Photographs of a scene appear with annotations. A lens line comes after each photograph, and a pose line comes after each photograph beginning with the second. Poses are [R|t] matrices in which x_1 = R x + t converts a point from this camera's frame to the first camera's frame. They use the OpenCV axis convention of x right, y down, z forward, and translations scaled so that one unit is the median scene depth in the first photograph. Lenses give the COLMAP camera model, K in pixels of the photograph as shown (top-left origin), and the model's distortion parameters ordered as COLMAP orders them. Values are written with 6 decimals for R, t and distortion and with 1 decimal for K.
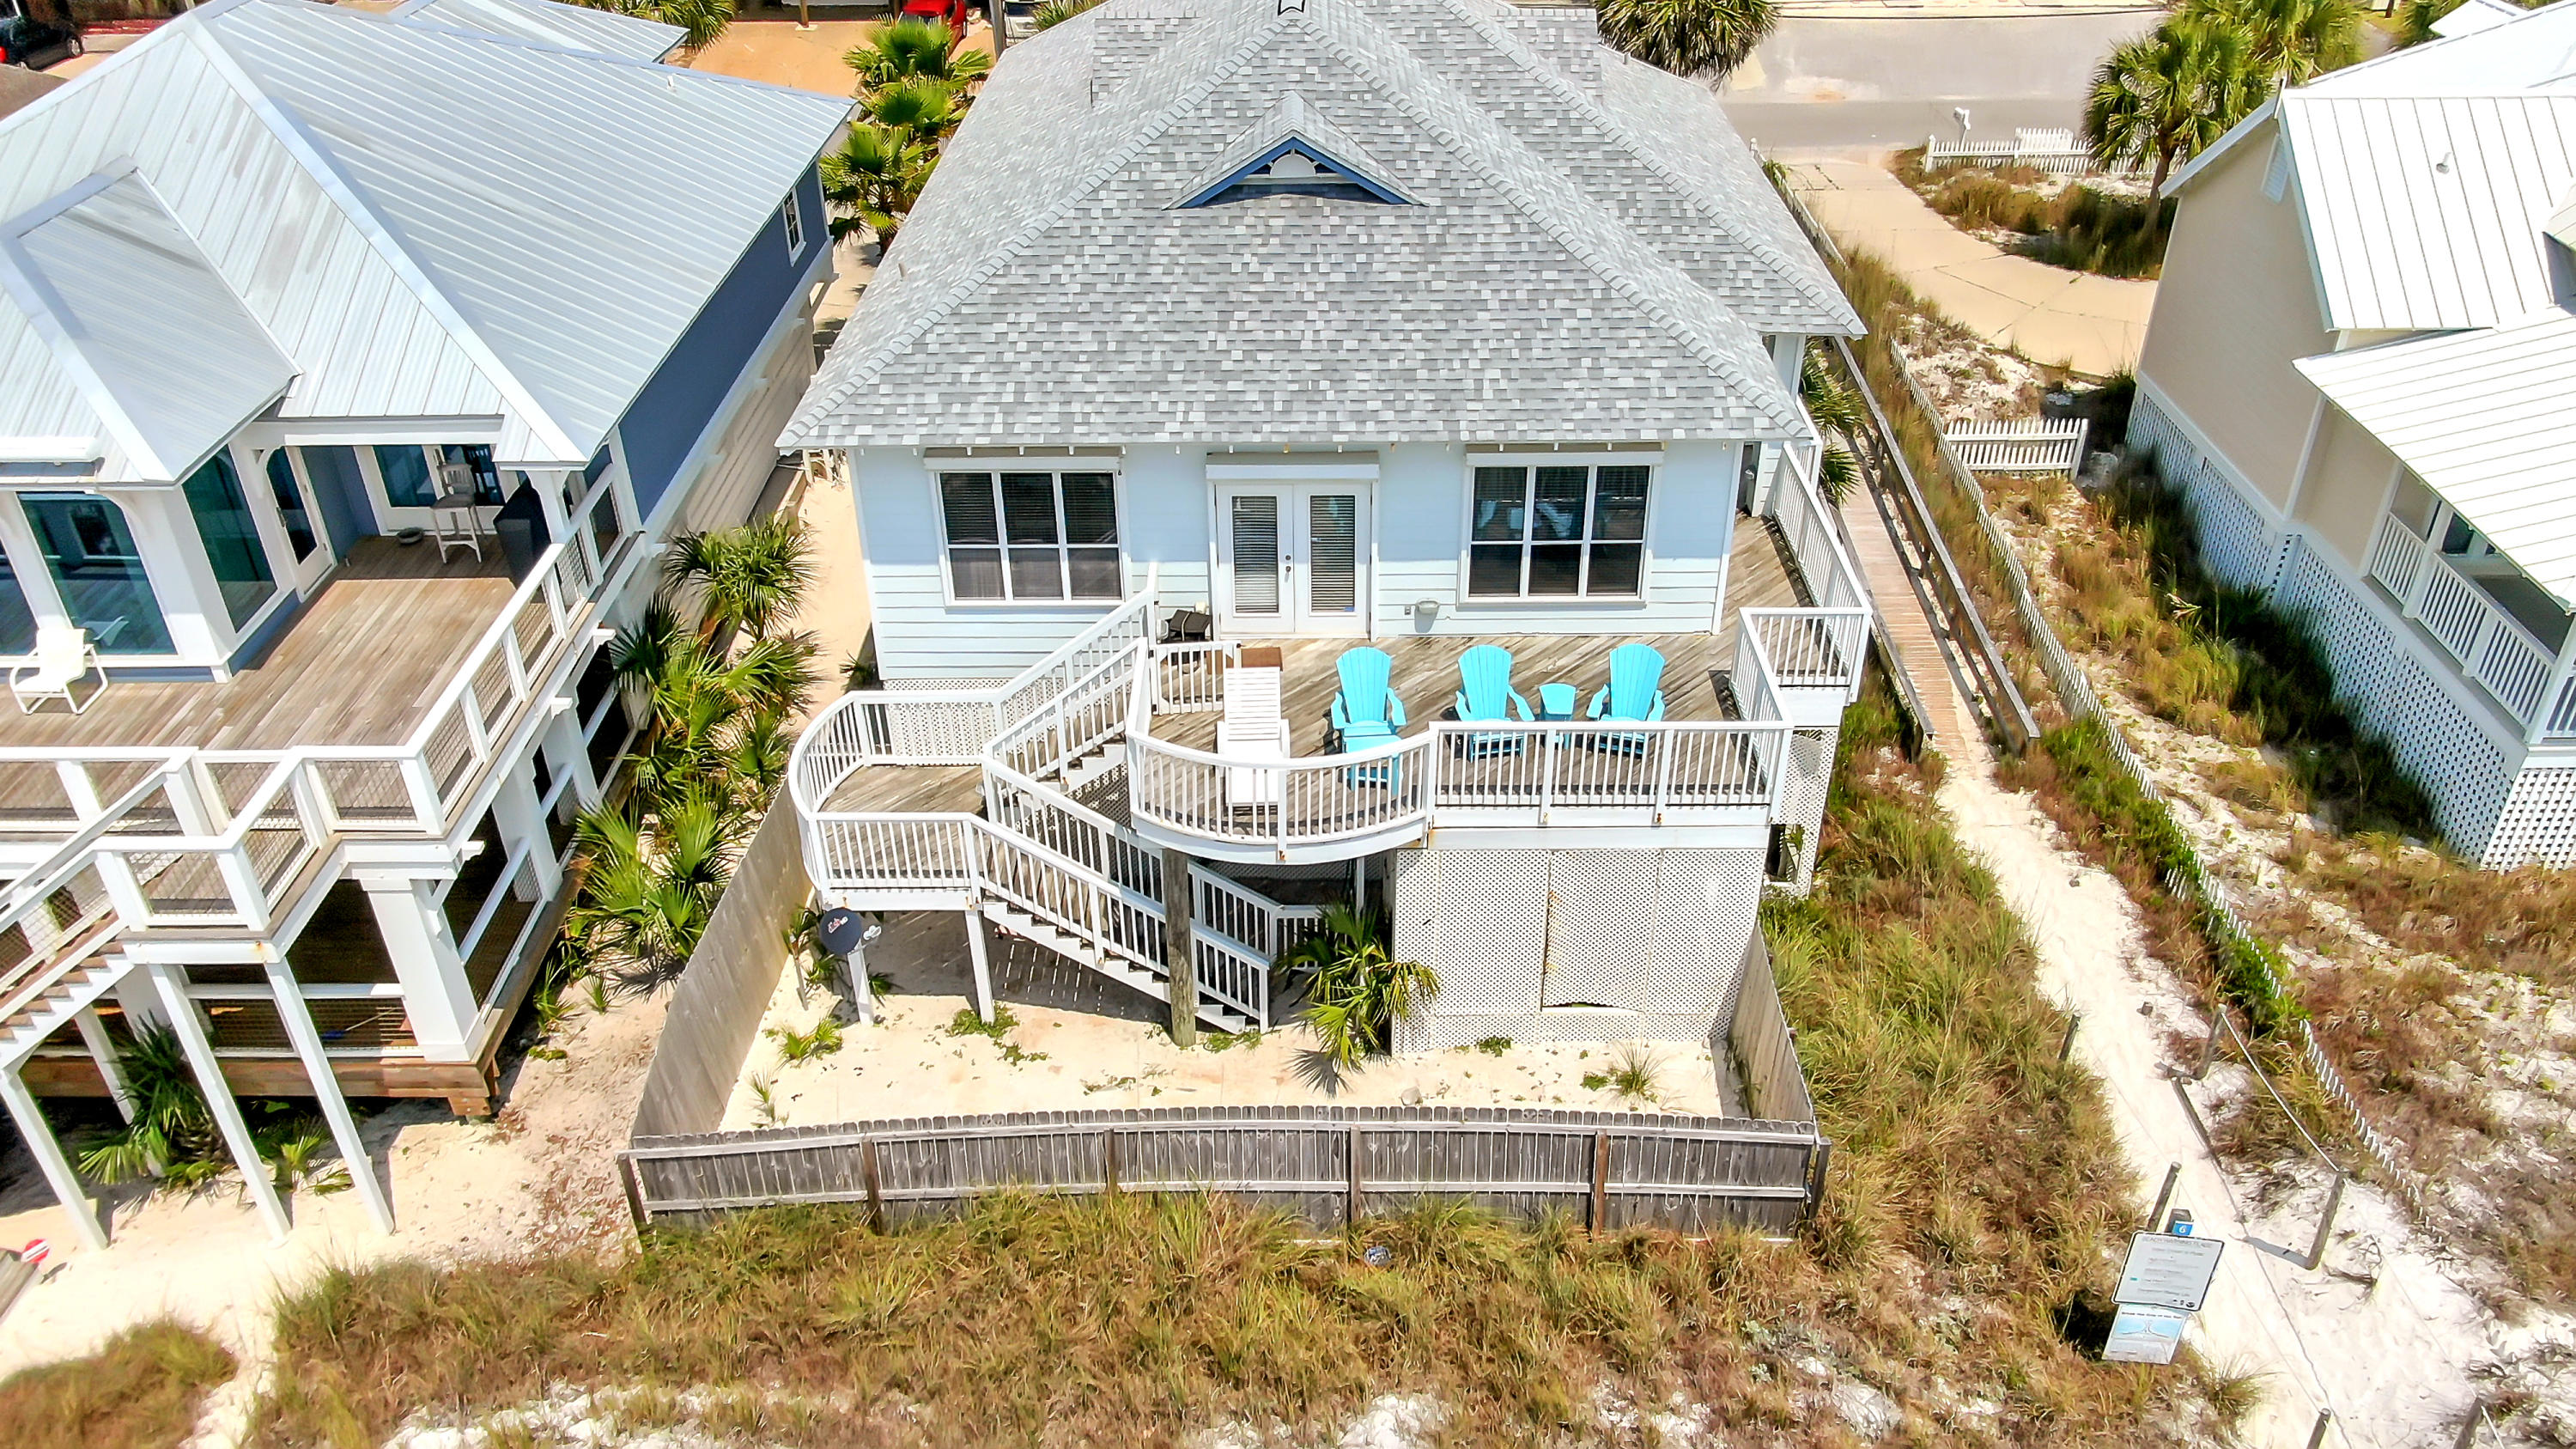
lens RADIAL K [[1864.7, 0, 1288.8], [0, 1864.7, 714.8], [0, 0, 1]] dist [-0.045662, 0.026266]
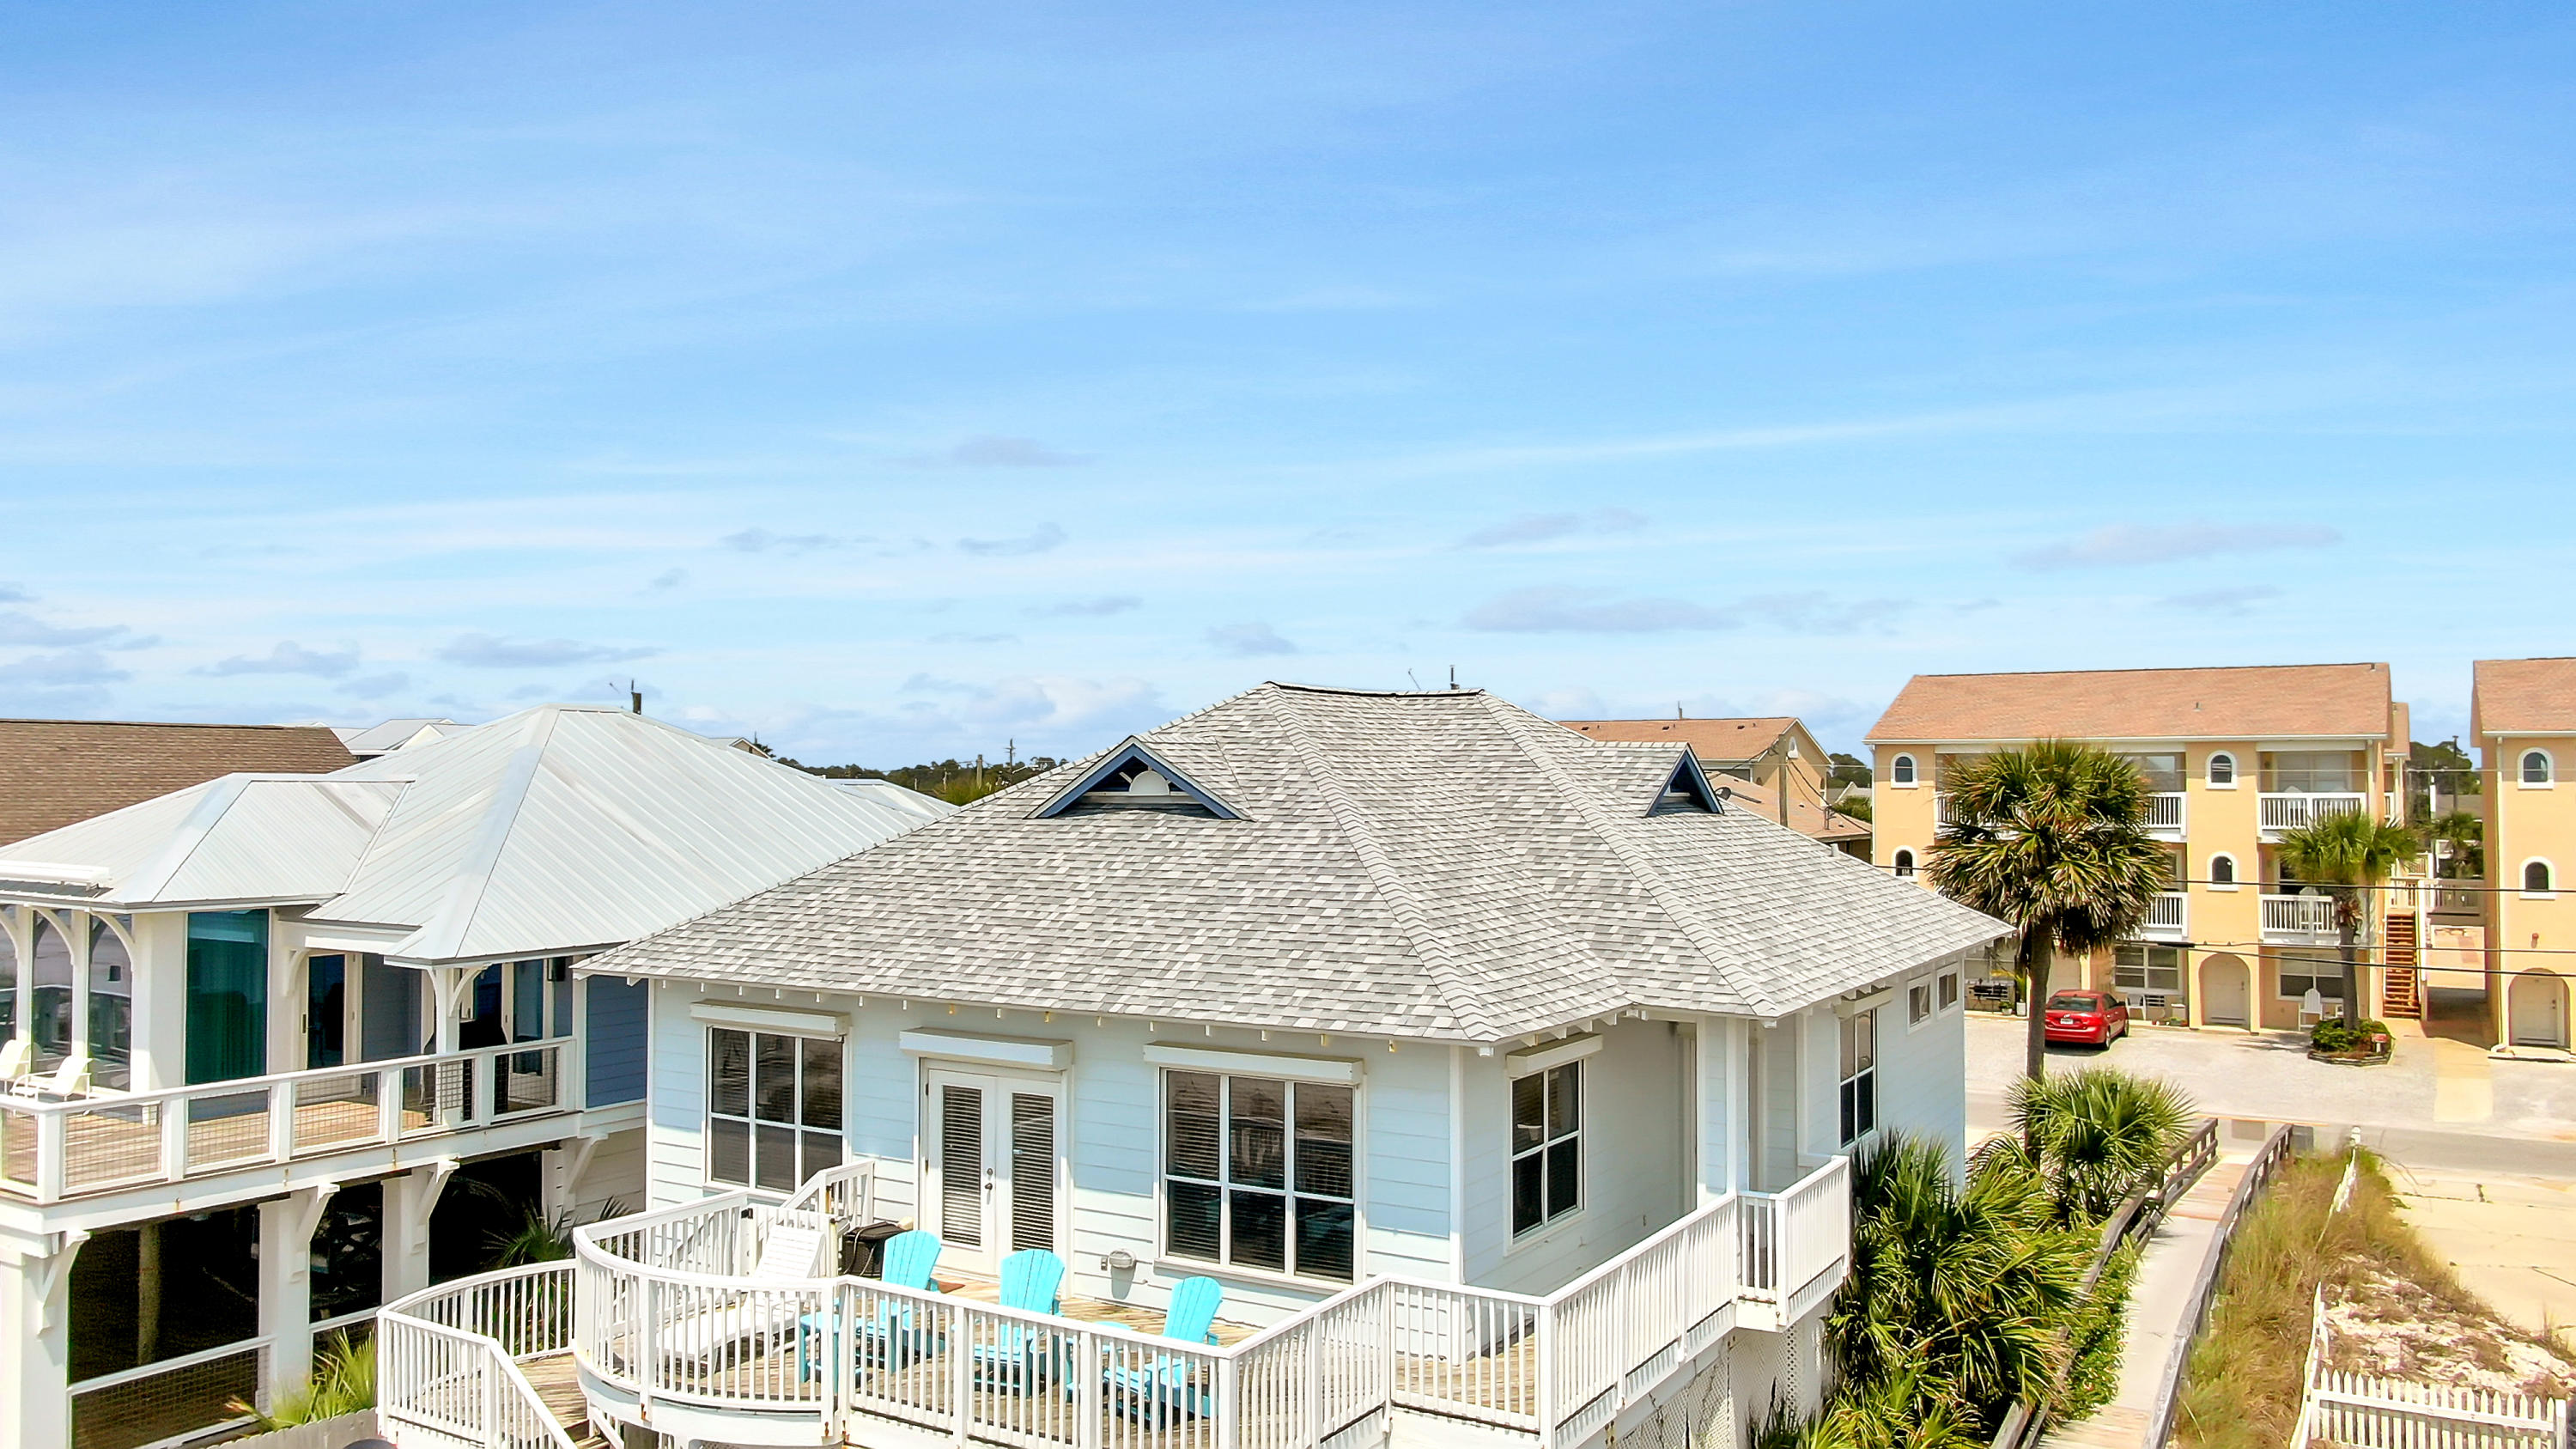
lens RADIAL K [[1864.7, 0, 1288.8], [0, 1864.7, 714.8], [0, 0, 1]] dist [-0.045662, 0.026266]
pose [[0.858446, -0.005300, -0.512877, 0.546940], [-0.290050, 0.819685, -0.493951, 0.121530], [0.423016, 0.572790, 0.702117, 0.347827]]
